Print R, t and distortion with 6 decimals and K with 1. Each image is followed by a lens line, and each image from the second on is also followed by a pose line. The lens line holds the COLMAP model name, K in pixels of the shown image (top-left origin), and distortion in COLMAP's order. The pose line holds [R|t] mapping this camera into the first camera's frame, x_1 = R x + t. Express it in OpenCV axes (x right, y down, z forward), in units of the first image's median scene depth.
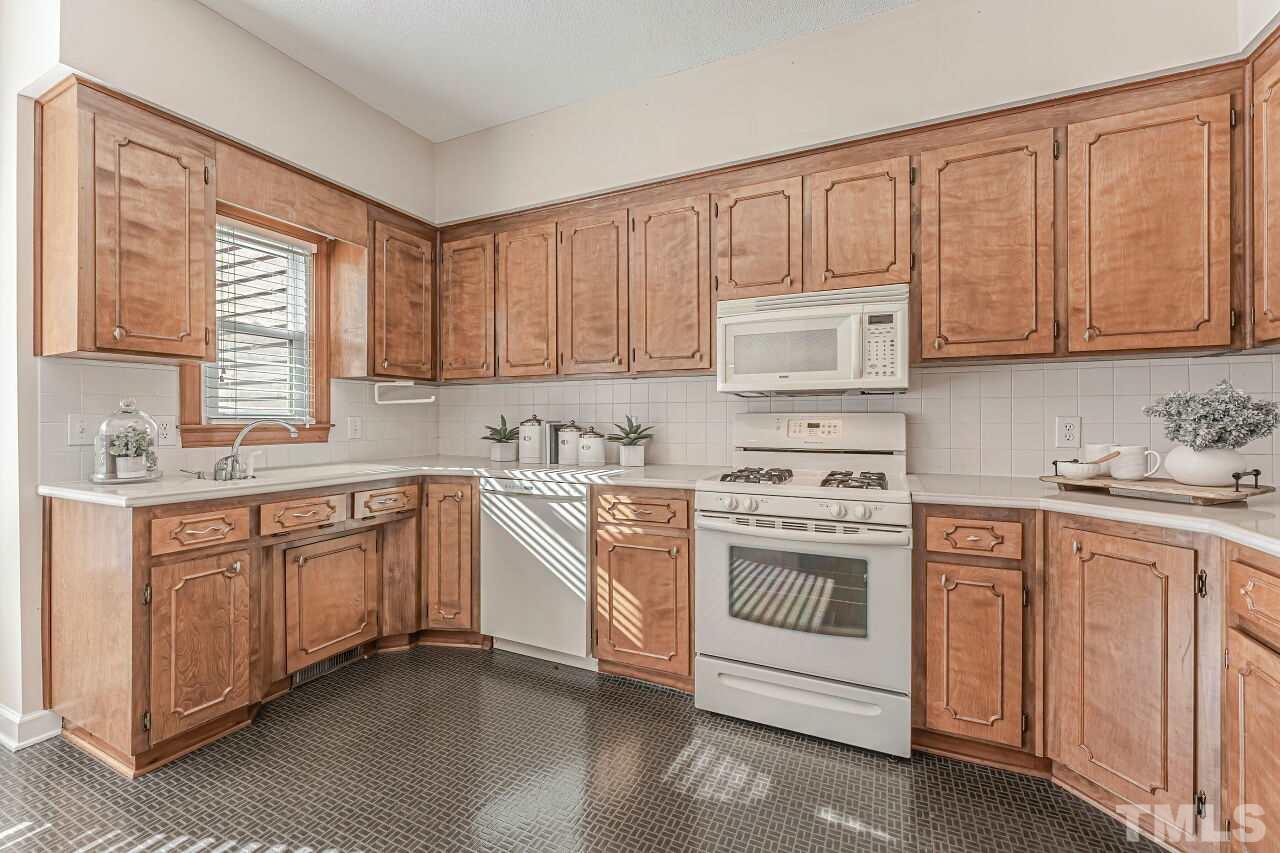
lens RADIAL K [[530.1, 0, 640.0], [0, 530.1, 426.5], [0, 0, 1]] dist [-0.014482, -0.000031]
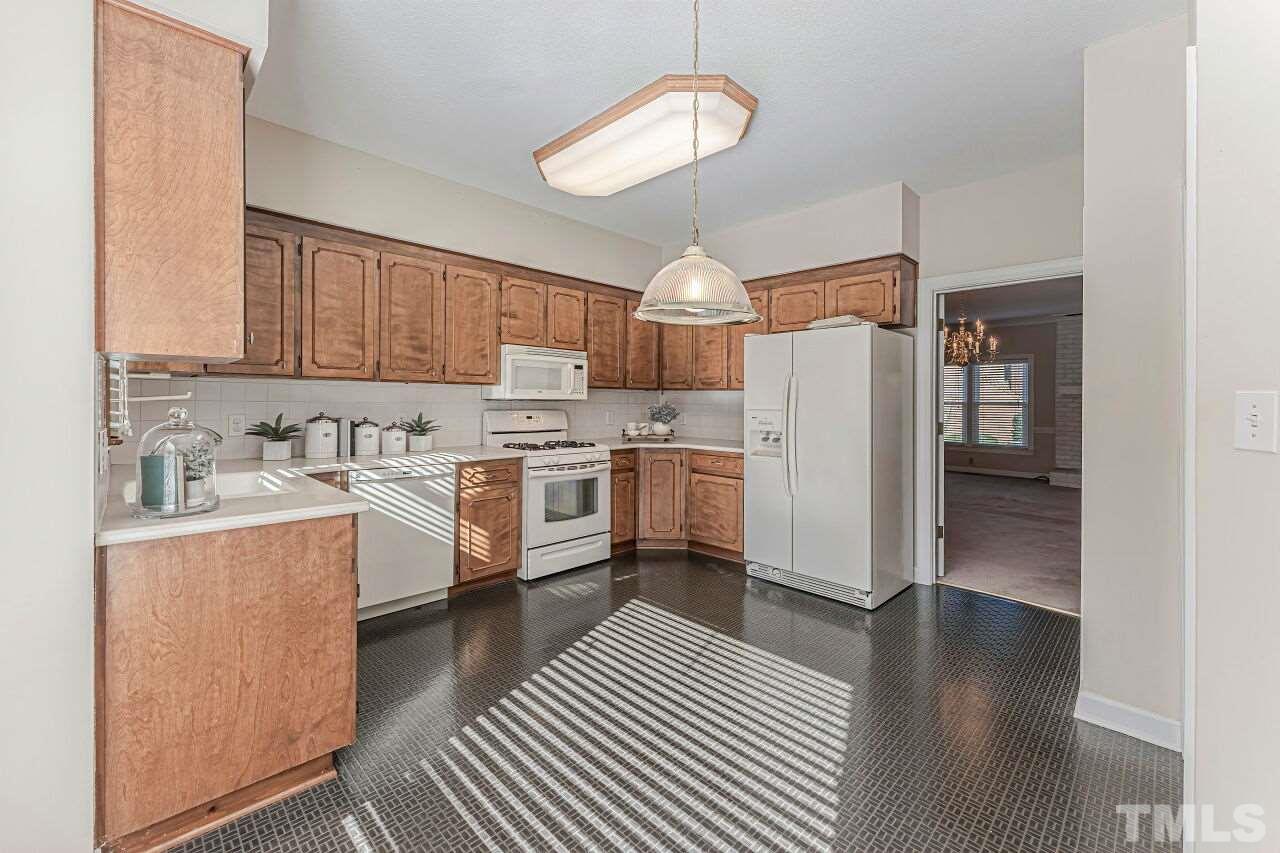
lens RADIAL K [[526.4, 0, 638.6], [0, 526.4, 403.3], [0, 0, 1]] dist [-0.001049, -0.000118]
pose [[0.338130, -0.002217, 0.941097, -1.271959], [-0.001589, 0.999994, 0.002926, -0.057262], [-0.941098, -0.002485, 0.338124, 0.054734]]
